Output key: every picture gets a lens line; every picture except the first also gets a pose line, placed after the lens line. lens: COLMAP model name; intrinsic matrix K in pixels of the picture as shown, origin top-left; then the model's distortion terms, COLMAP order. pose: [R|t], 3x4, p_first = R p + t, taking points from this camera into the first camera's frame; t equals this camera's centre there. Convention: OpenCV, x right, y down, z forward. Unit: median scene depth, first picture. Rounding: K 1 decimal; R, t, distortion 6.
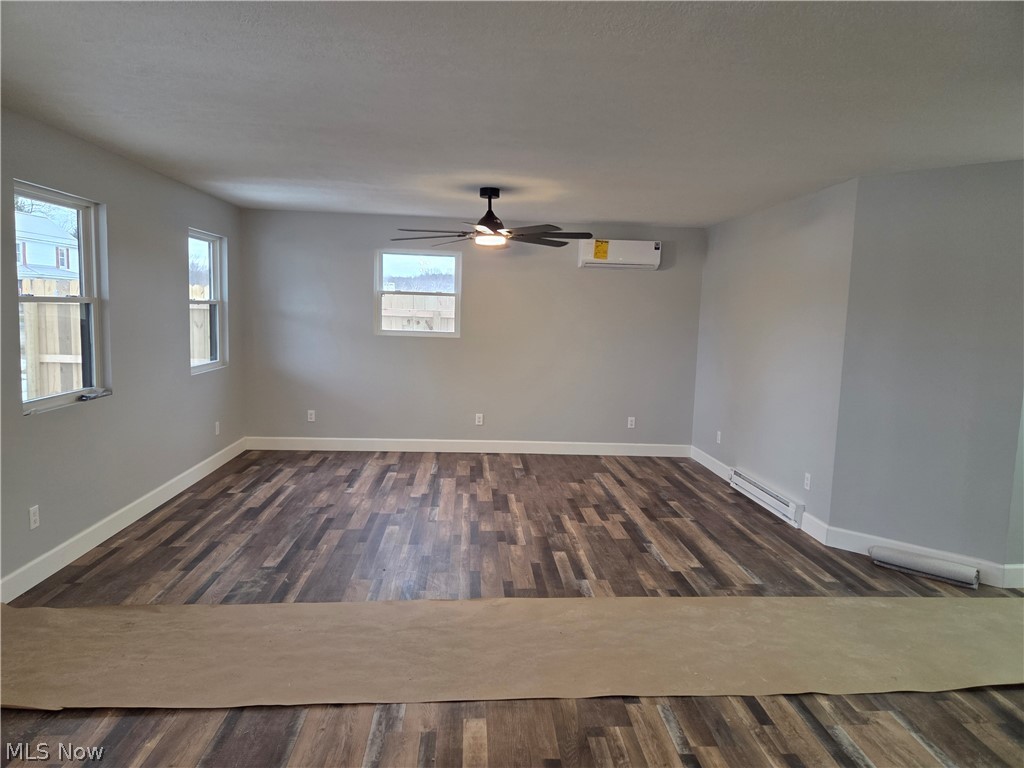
lens RADIAL K [[682.9, 0, 512.0], [0, 682.9, 384.0], [0, 0, 1]] dist [0.029726, -0.001661]
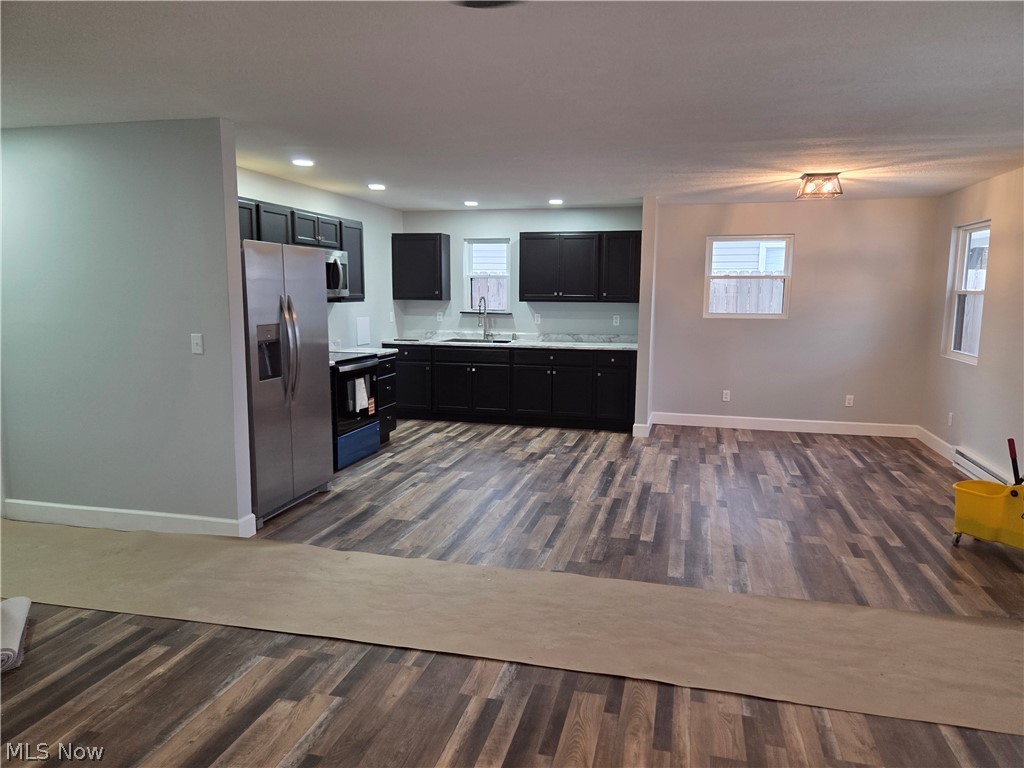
lens RADIAL K [[682.9, 0, 512.0], [0, 682.9, 384.0], [0, 0, 1]] dist [0.029726, -0.001661]
pose [[-0.948586, -0.079746, 0.306309, -0.089058], [-0.000833, 0.968367, 0.249530, -0.167736], [-0.316518, 0.236446, -0.918646, 1.521621]]
